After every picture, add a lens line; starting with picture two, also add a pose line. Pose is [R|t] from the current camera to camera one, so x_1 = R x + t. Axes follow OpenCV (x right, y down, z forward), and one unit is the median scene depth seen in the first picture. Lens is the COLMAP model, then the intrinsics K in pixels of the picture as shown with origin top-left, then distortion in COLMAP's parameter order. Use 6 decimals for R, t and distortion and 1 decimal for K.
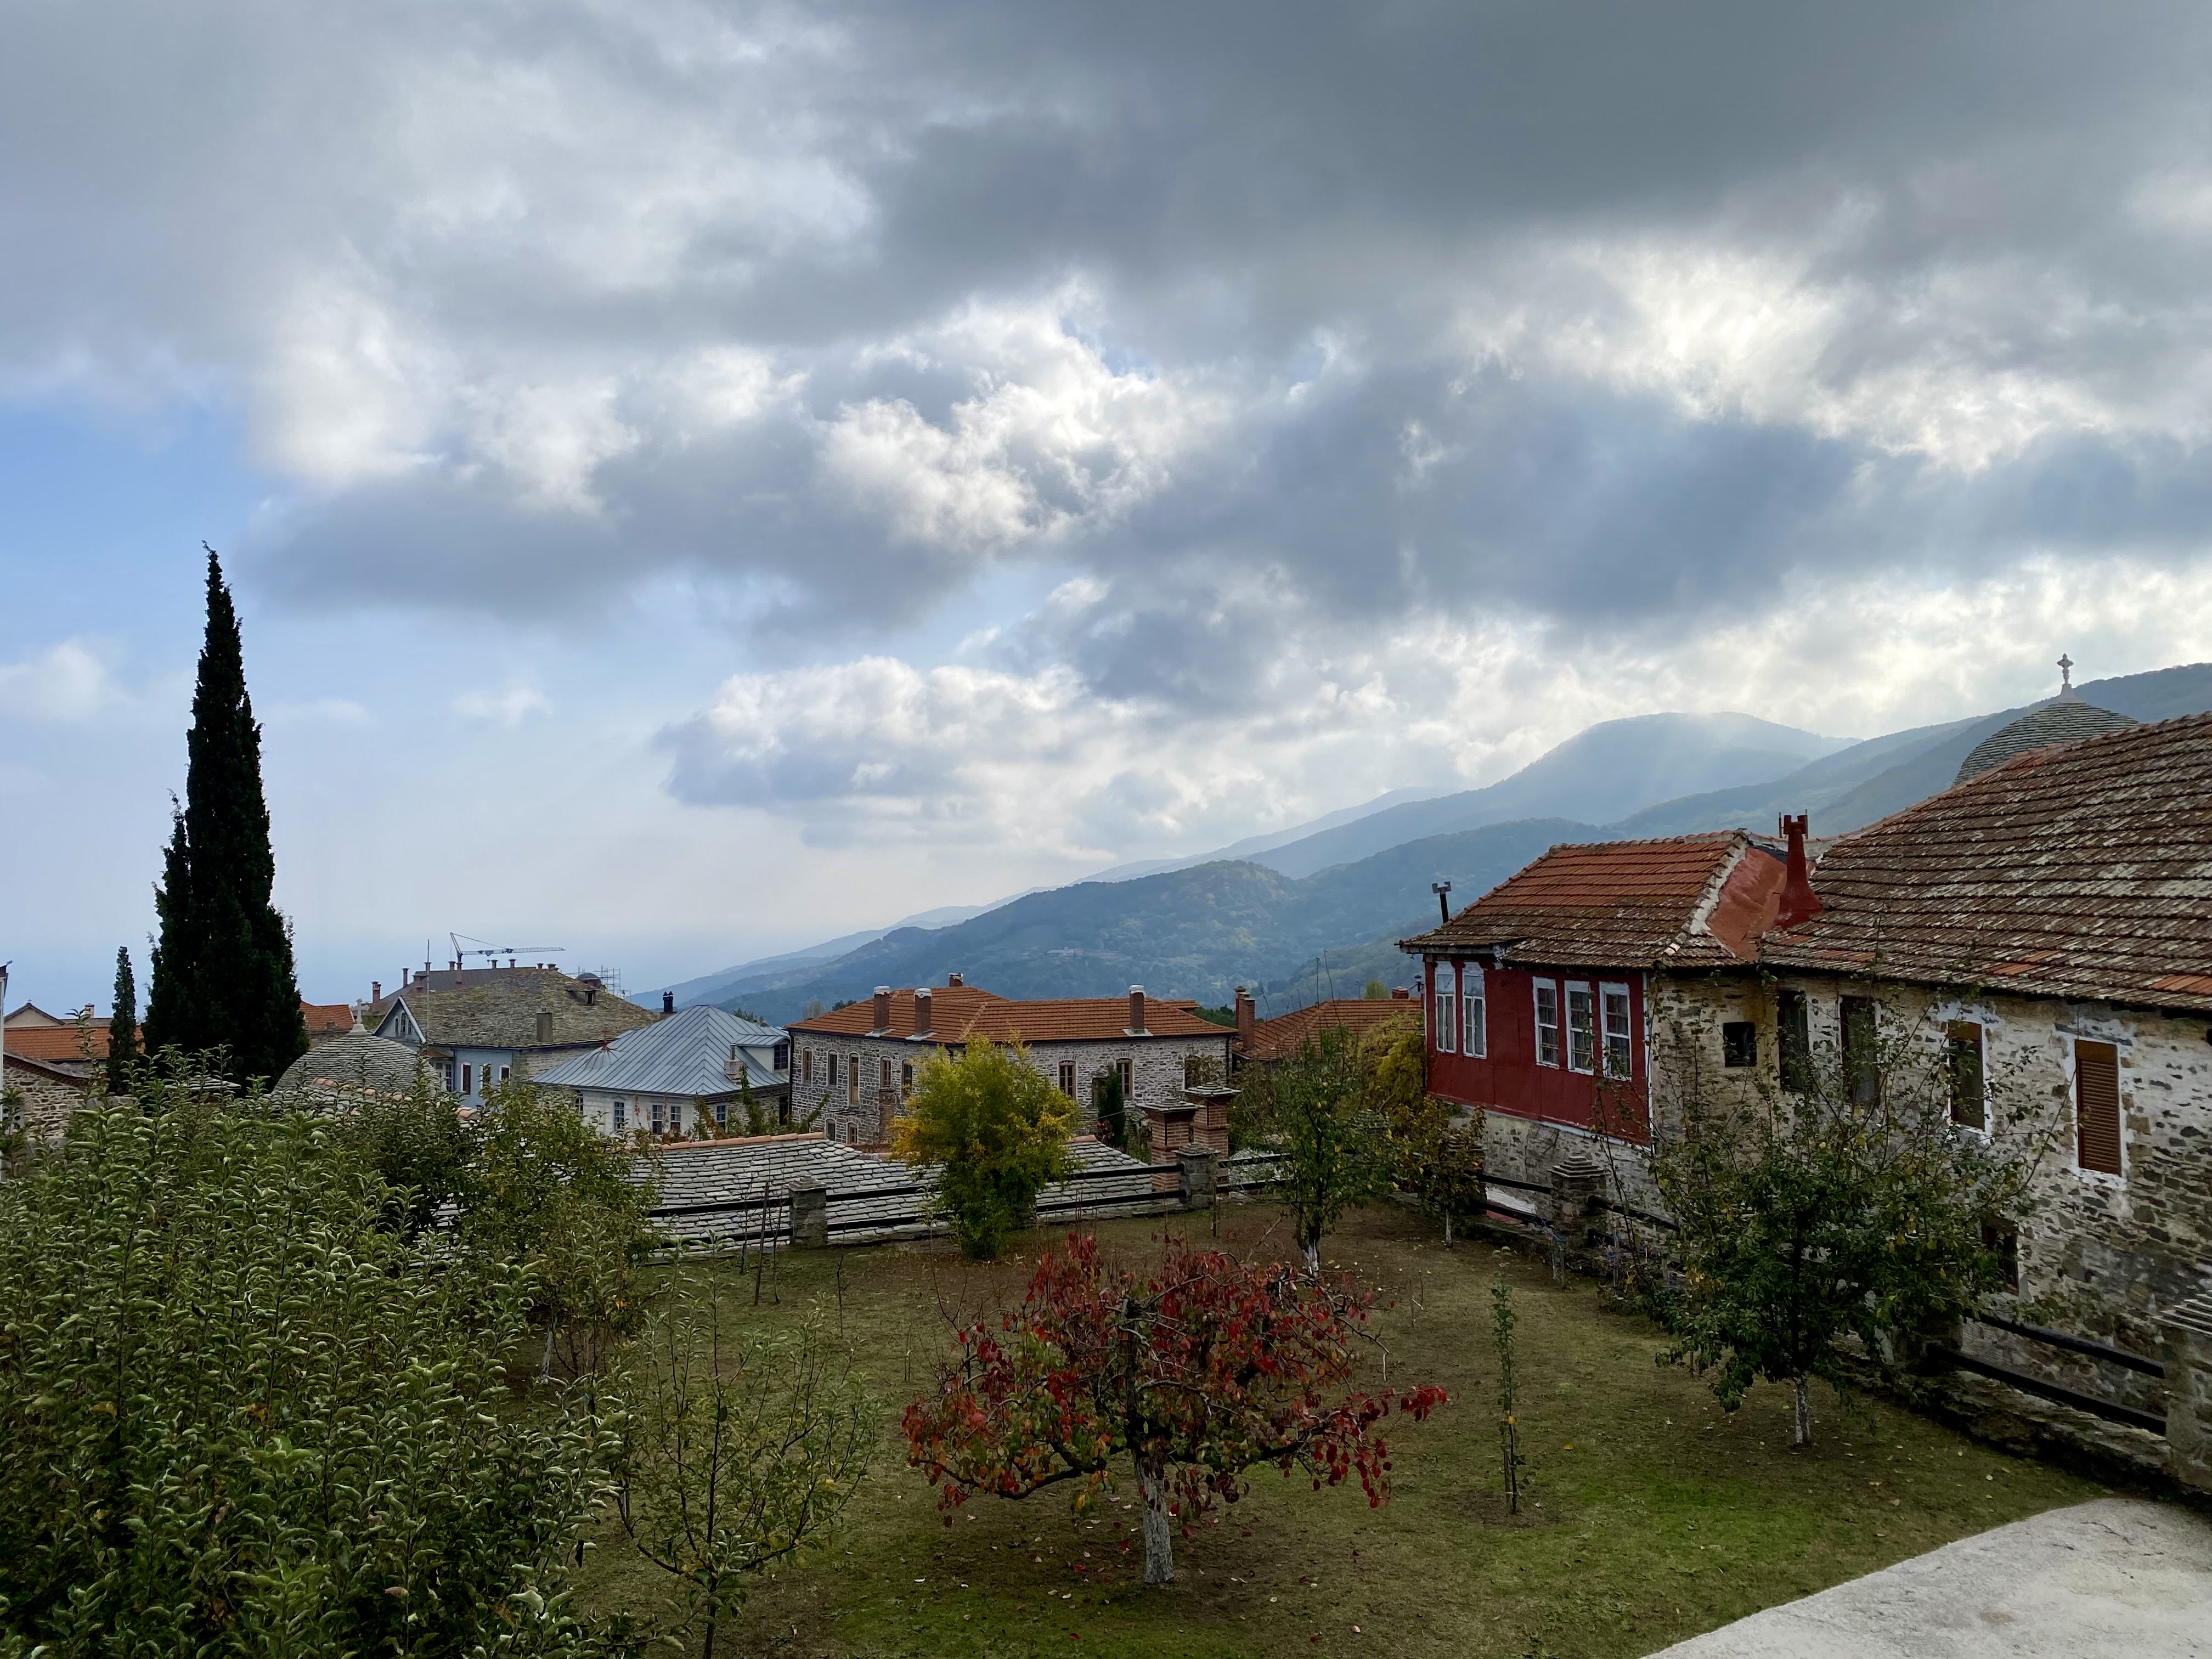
lens RADIAL K [[1673.2, 0, 1106.0], [0, 1673.2, 829.5], [0, 0, 1]] dist [0.186972, -0.489475]
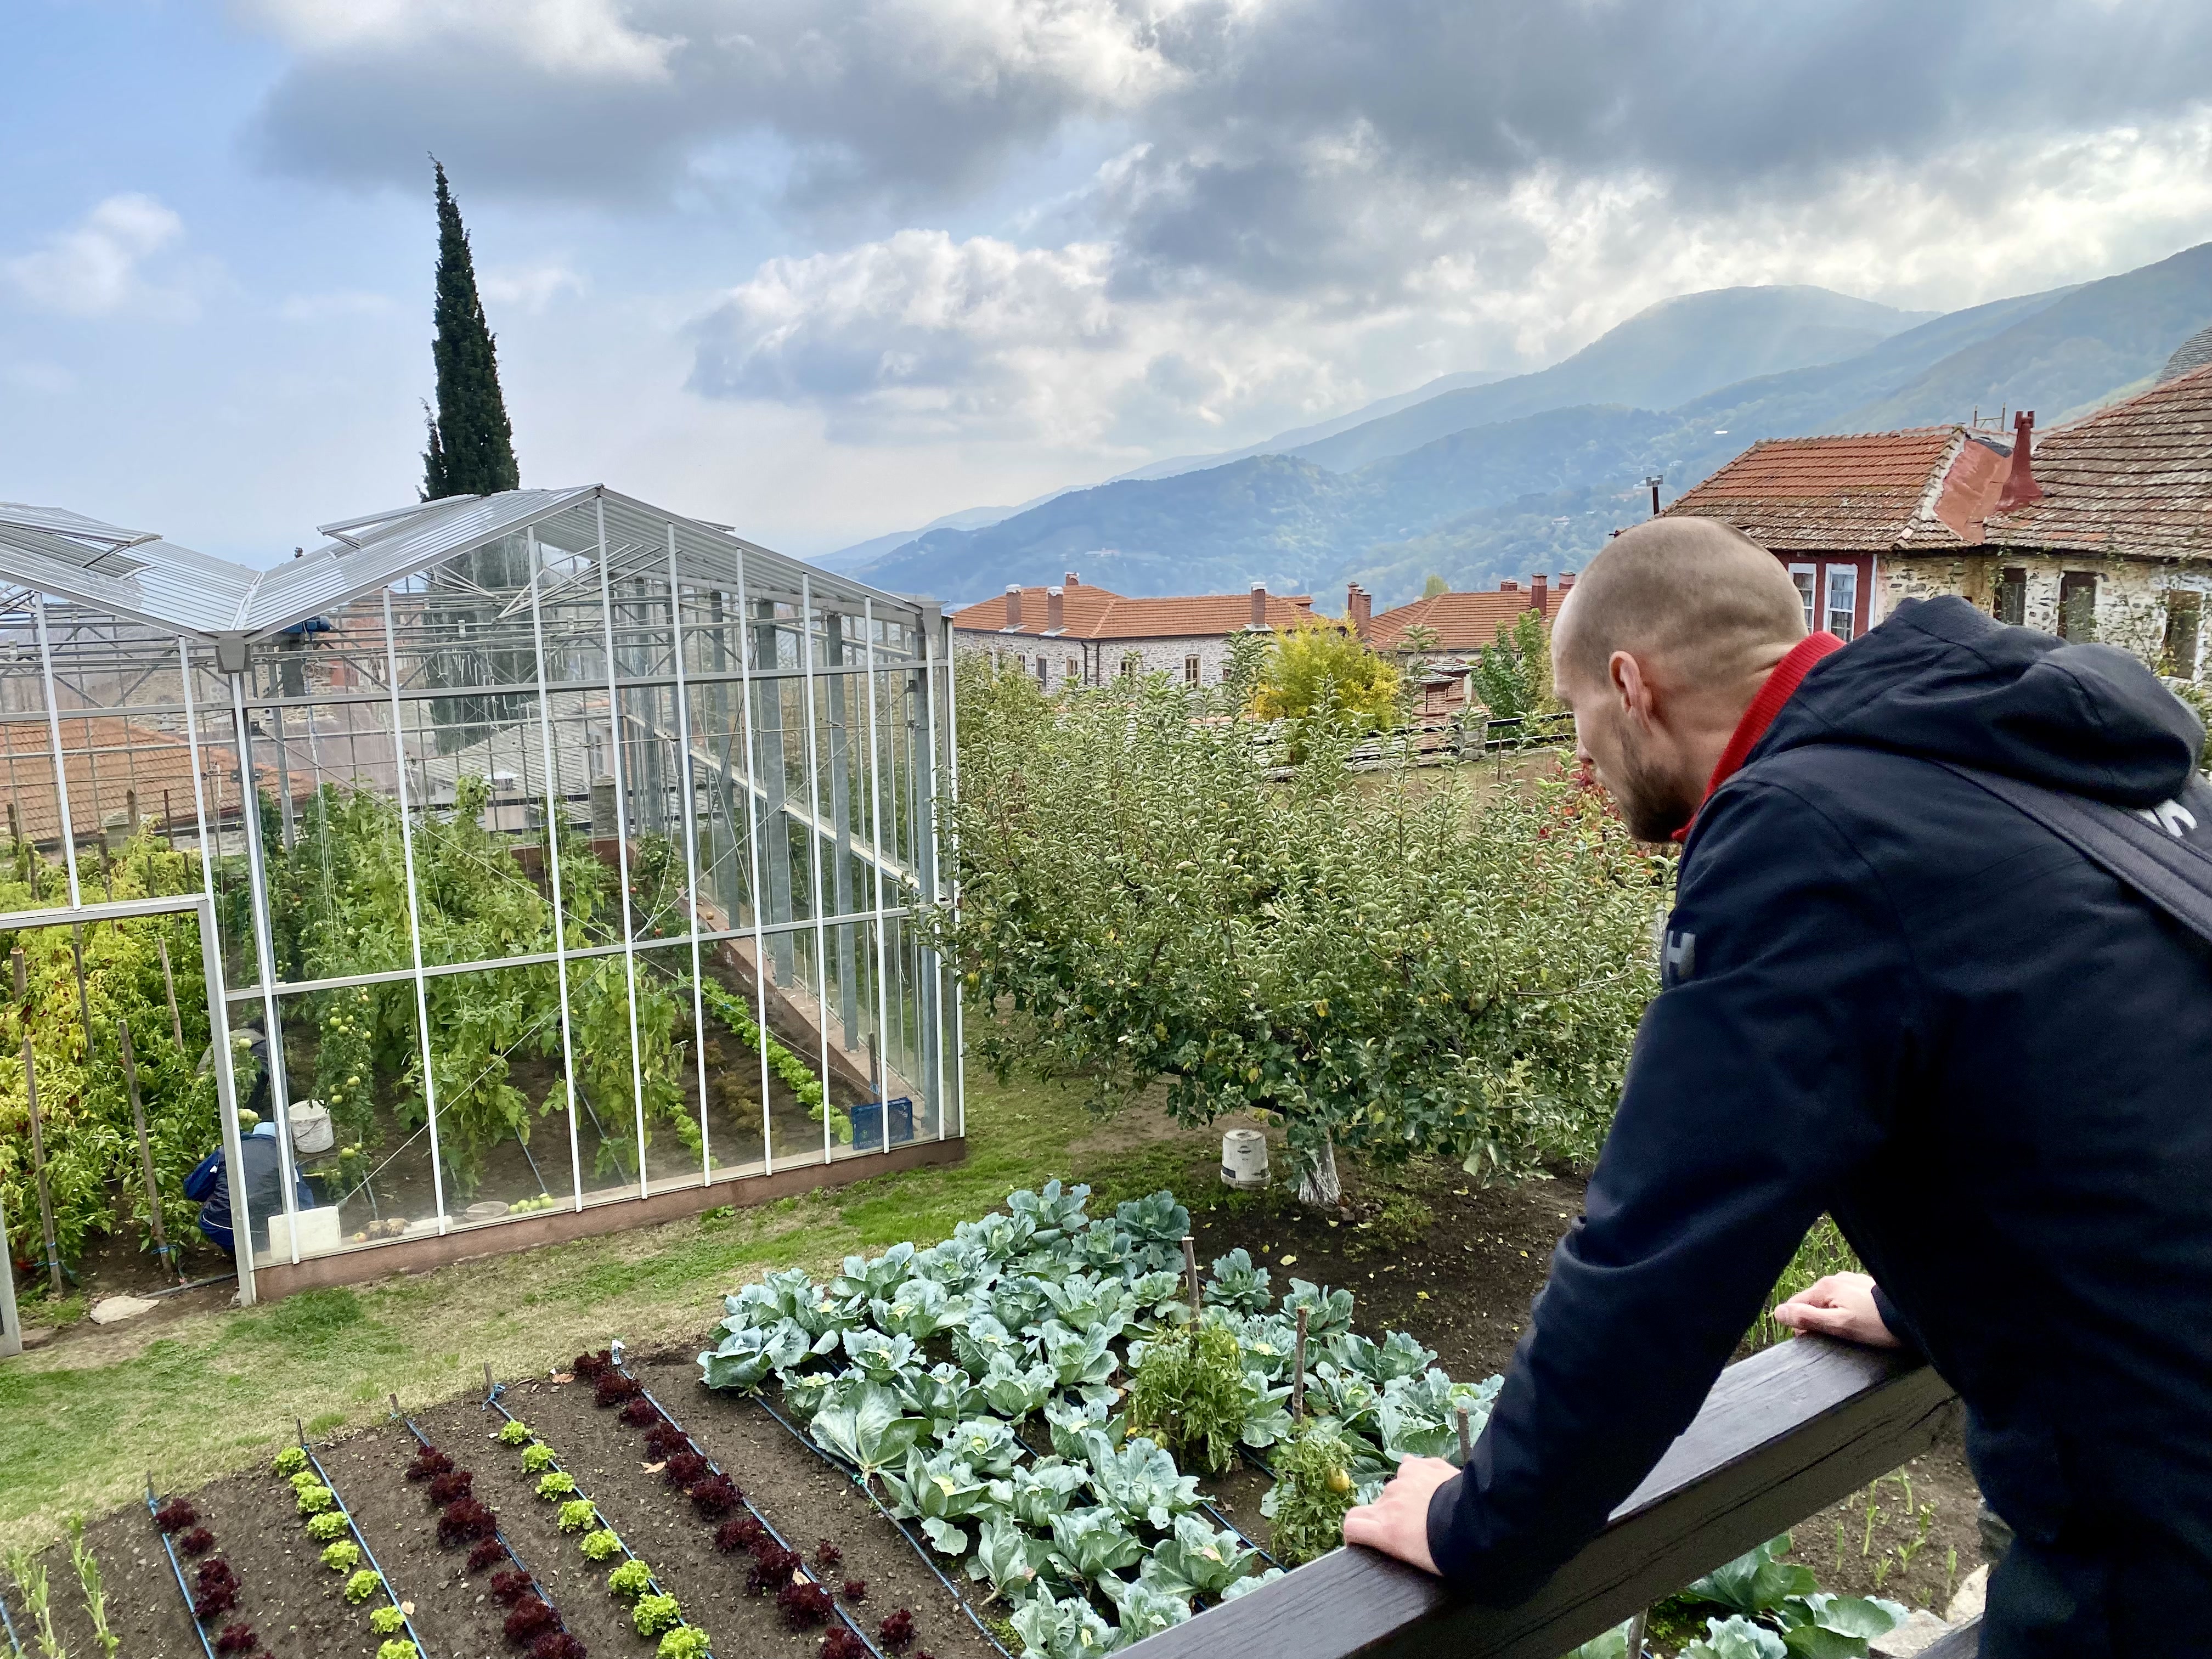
lens RADIAL K [[1702.6, 0, 1106.0], [0, 1702.6, 829.5], [0, 0, 1]] dist [0.011200, 0.007283]
pose [[0.999440, -0.004474, -0.033164, -0.155833], [0.012092, 0.972351, 0.233211, -0.009966], [0.031204, -0.233482, 0.971860, -0.171229]]
